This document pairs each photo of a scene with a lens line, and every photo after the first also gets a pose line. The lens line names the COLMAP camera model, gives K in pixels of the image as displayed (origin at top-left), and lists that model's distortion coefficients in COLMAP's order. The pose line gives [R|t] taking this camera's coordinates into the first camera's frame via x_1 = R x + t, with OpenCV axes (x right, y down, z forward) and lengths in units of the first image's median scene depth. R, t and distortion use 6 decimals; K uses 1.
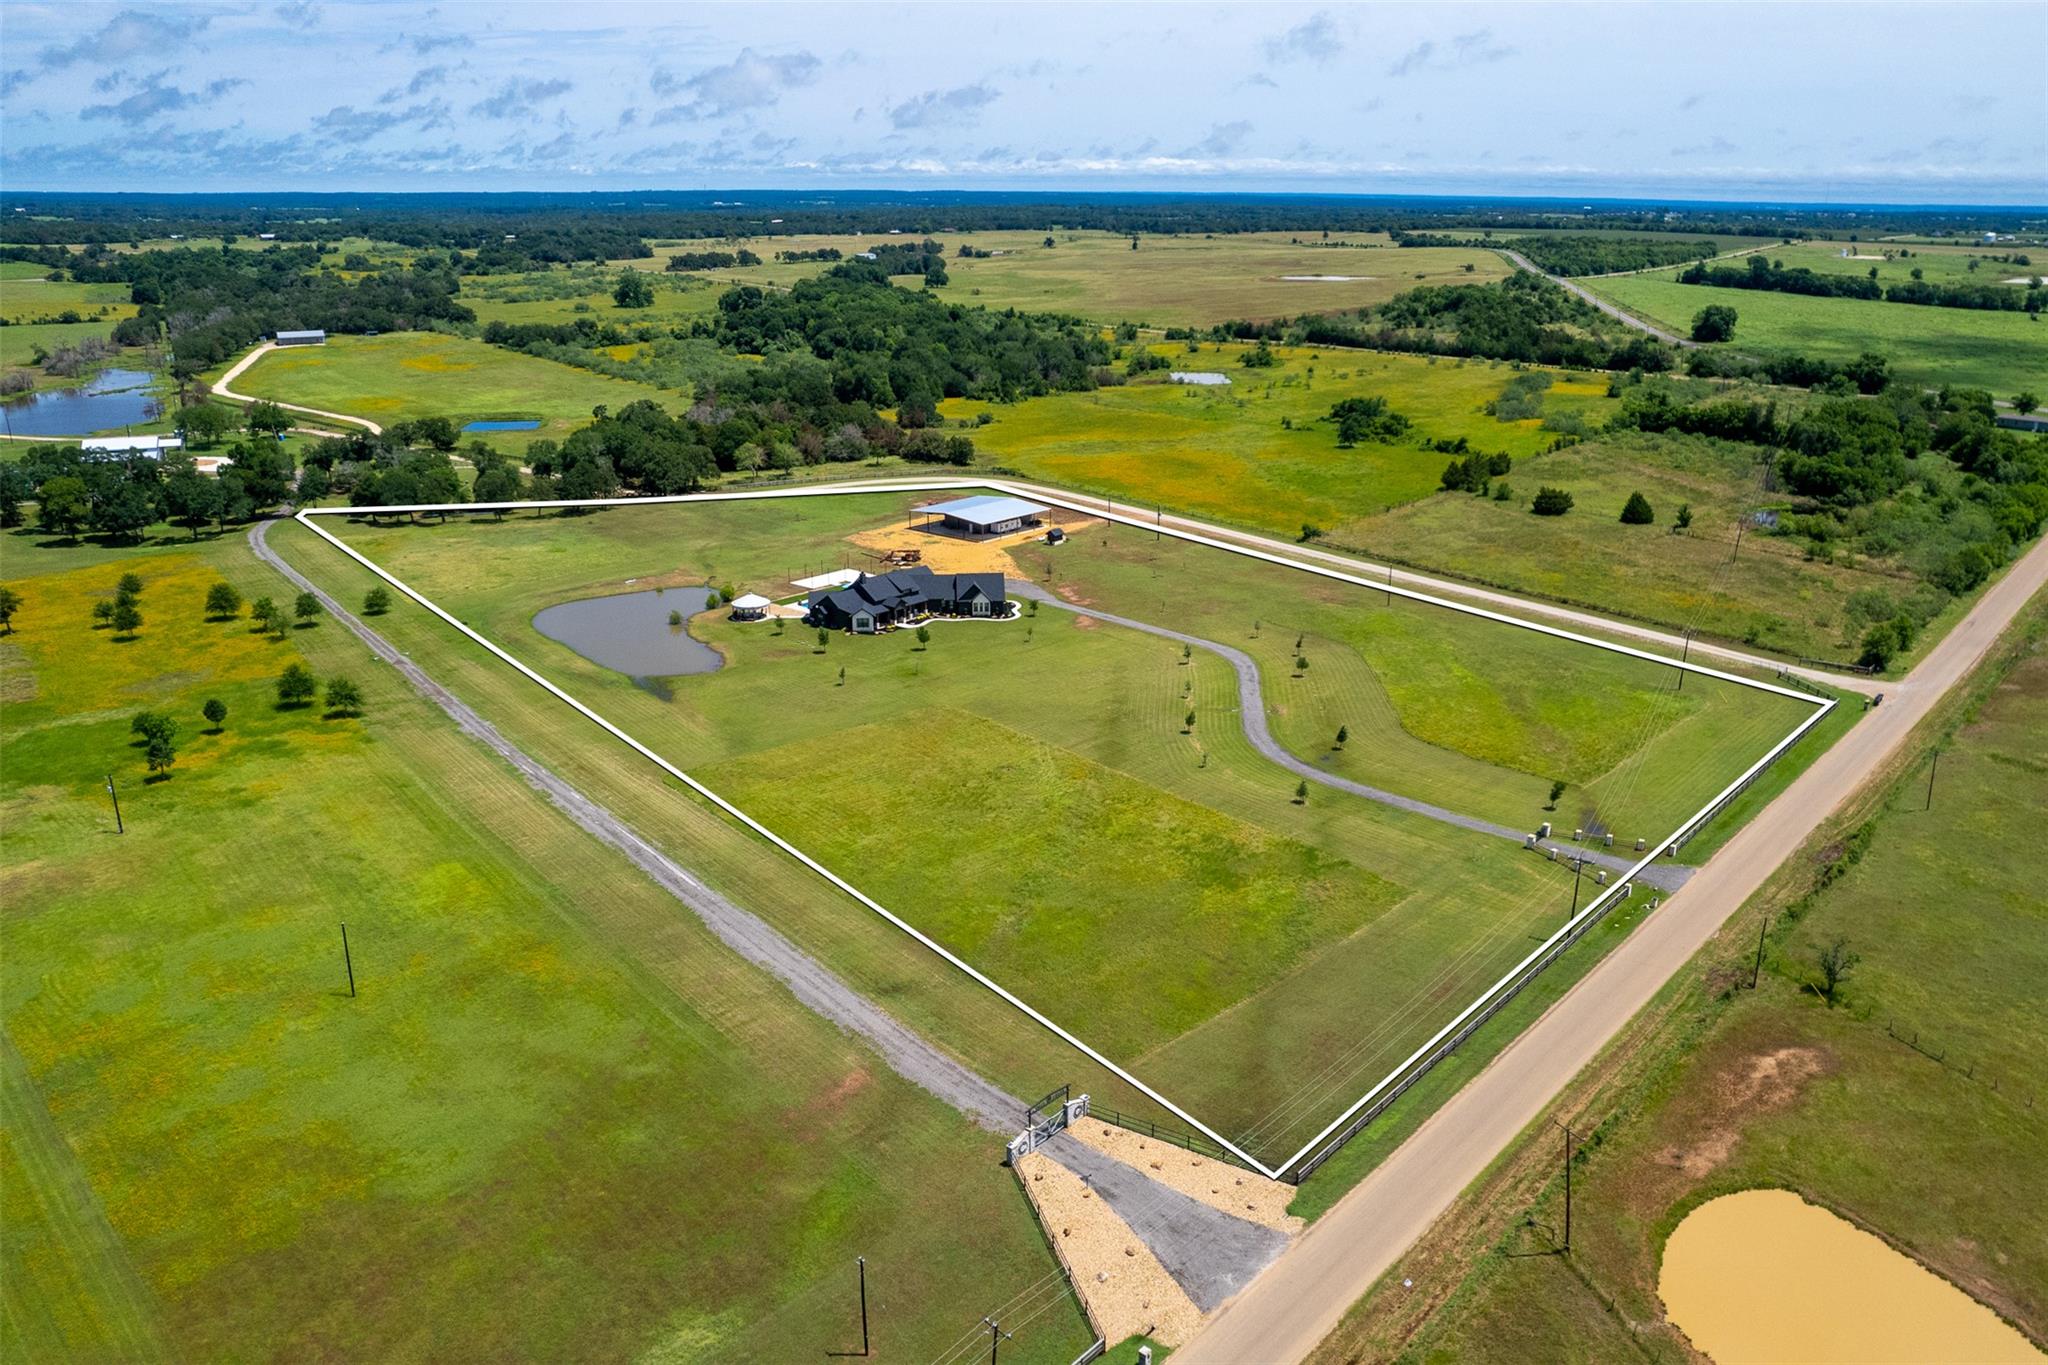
lens RADIAL K [[1633.3, 0, 1024.0], [0, 1633.3, 682.5], [0, 0, 1]] dist [-0.042157, -0.003868]
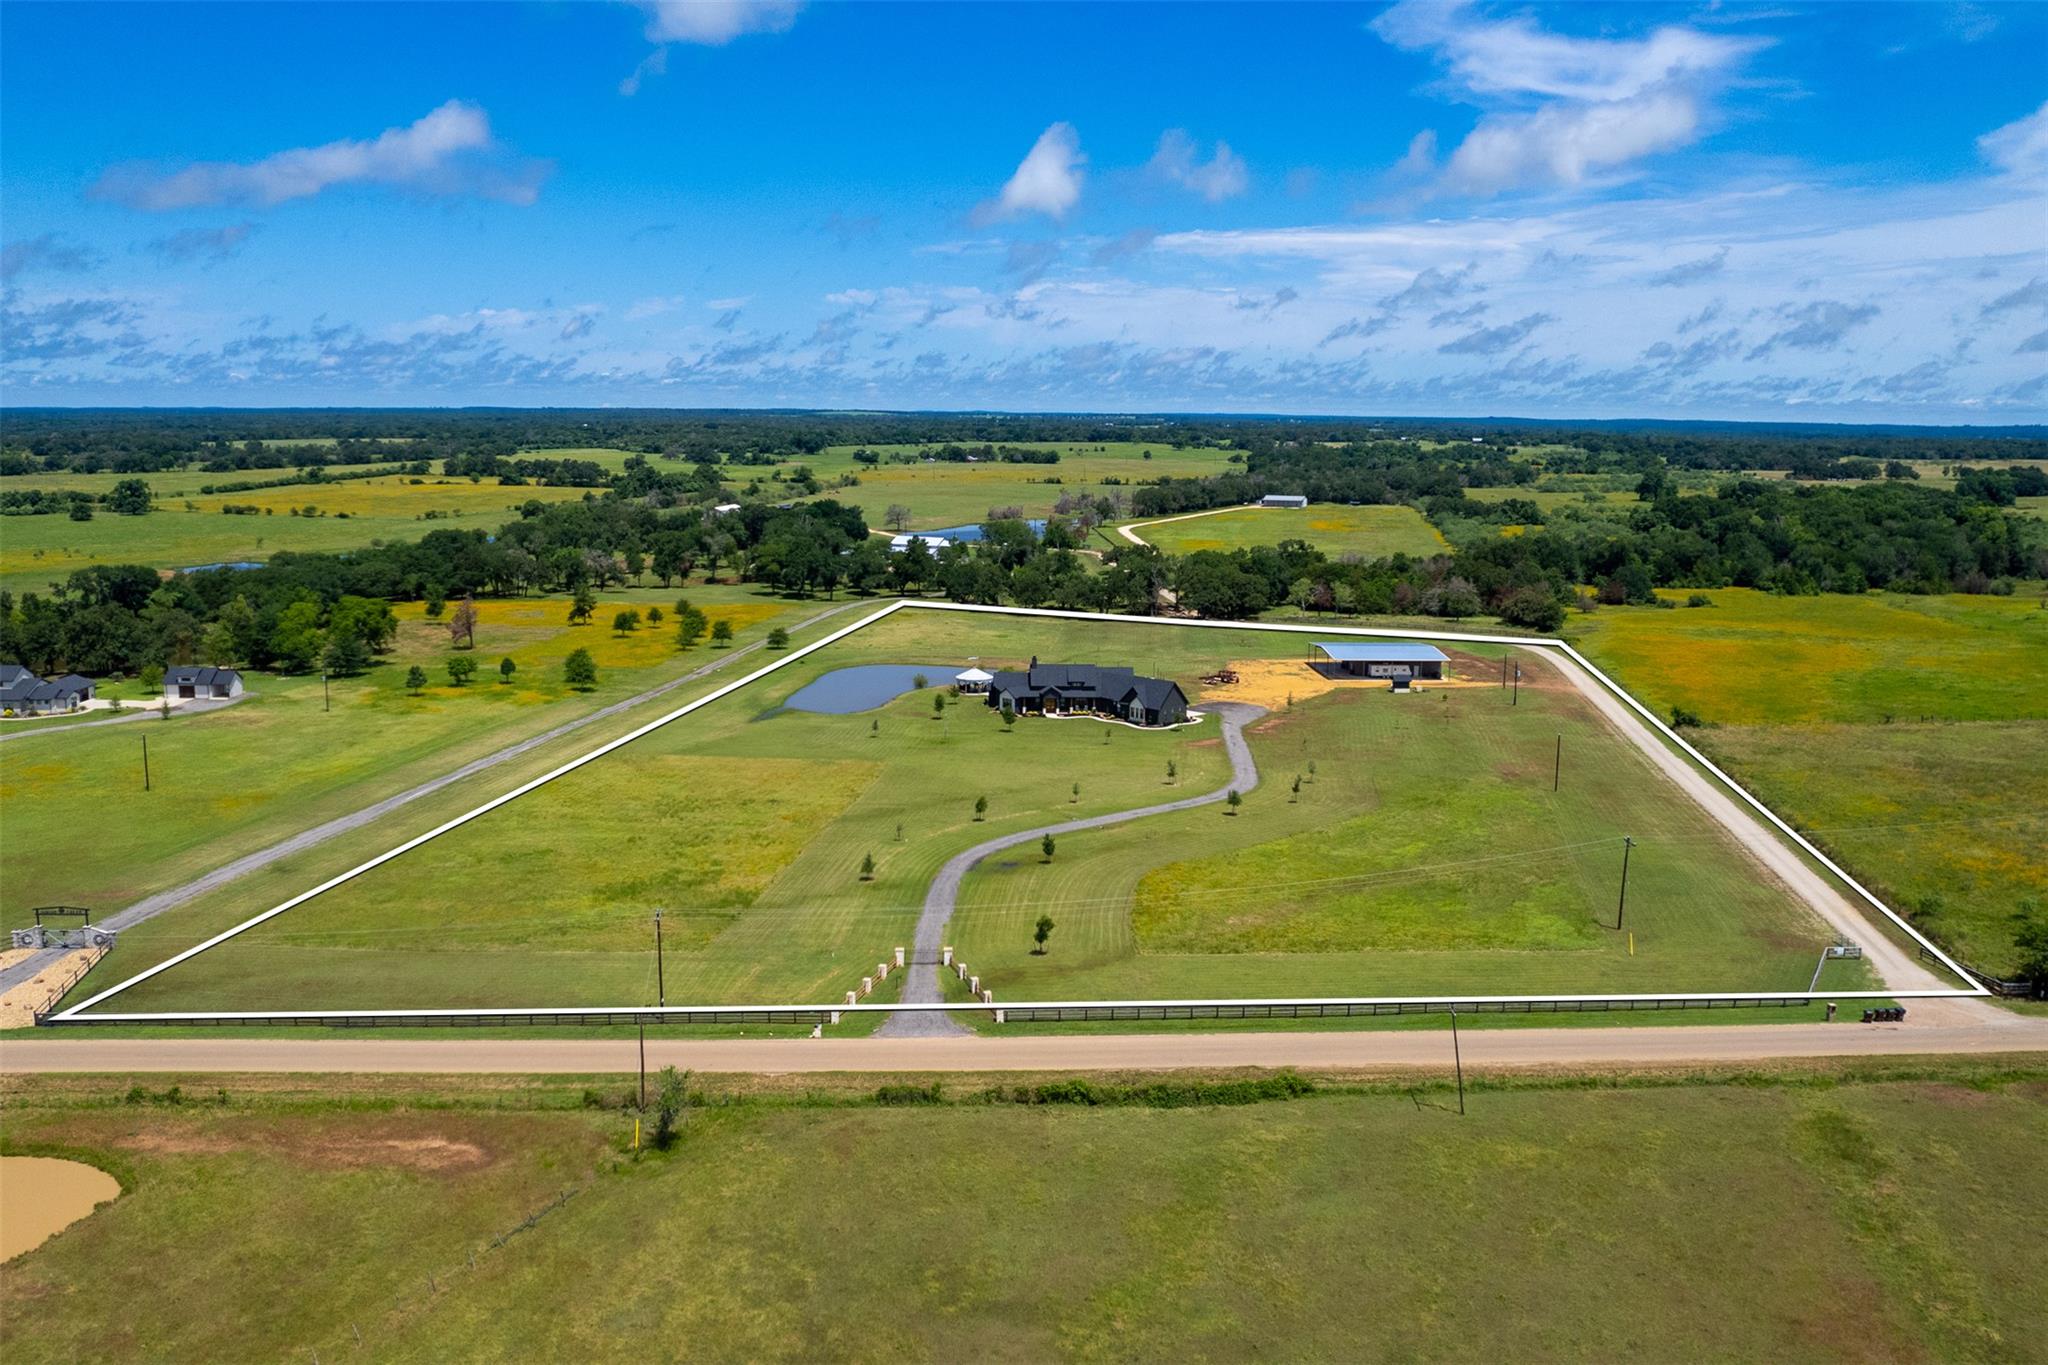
lens RADIAL K [[1633.3, 0, 1024.0], [0, 1633.3, 682.5], [0, 0, 1]] dist [-0.042157, -0.003868]
pose [[0.653996, 0.121041, -0.746752, 0.746322], [-0.228755, 0.972547, -0.042700, -0.009801], [0.721083, 0.198749, 0.663730, 0.392548]]
